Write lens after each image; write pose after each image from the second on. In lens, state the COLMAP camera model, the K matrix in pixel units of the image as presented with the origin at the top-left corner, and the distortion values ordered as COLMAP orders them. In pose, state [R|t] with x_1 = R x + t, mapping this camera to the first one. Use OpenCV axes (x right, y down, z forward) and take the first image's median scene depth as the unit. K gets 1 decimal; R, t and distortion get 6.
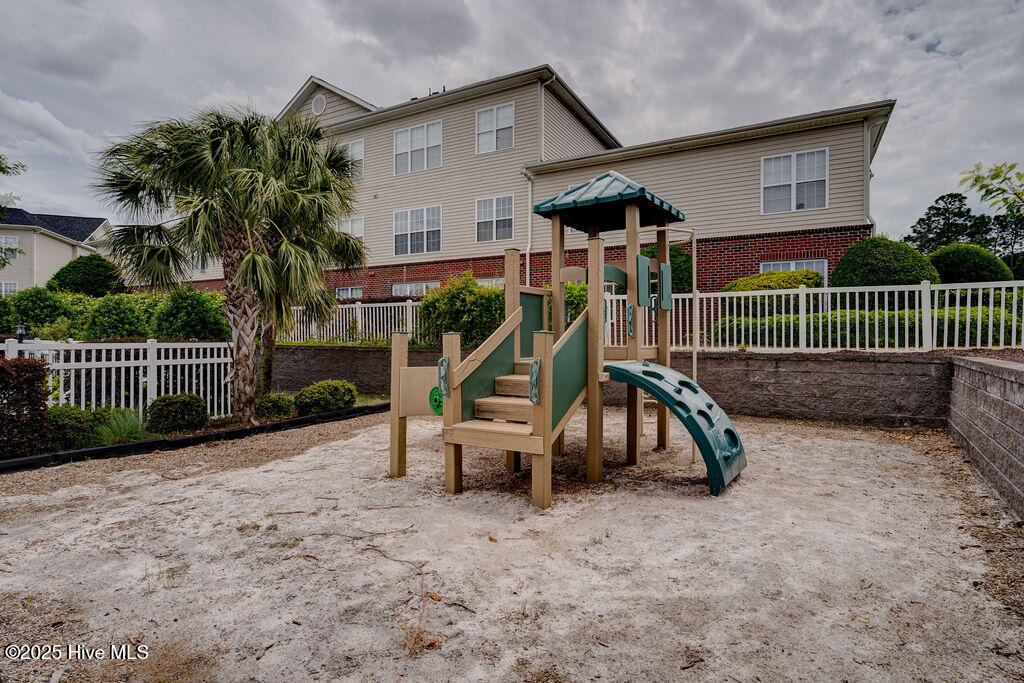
lens RADIAL K [[520.5, 0, 512.0], [0, 520.5, 341.5], [0, 0, 1]] dist [0.000347, 0.000201]
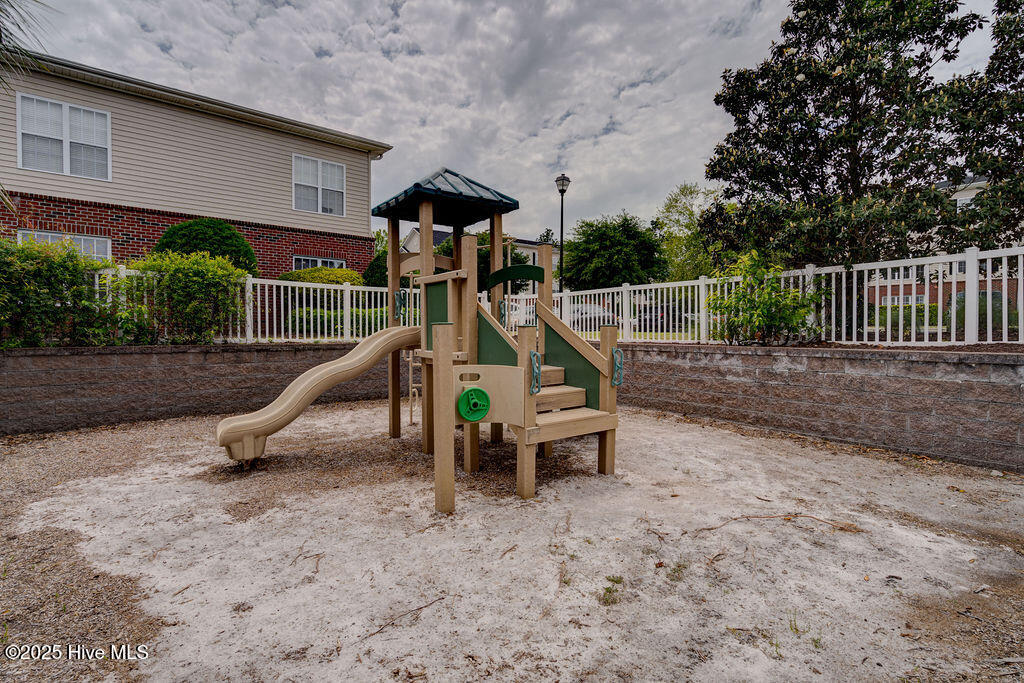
lens RADIAL K [[513.7, 0, 512.3], [0, 513.7, 331.7], [0, 0, 1]] dist [0.002015, 0.000570]
pose [[0.346618, -0.007058, 0.937980, -1.206886], [0.005456, 0.999970, 0.005508, -0.012268], [-0.937991, 0.003208, 0.346646, 0.870414]]
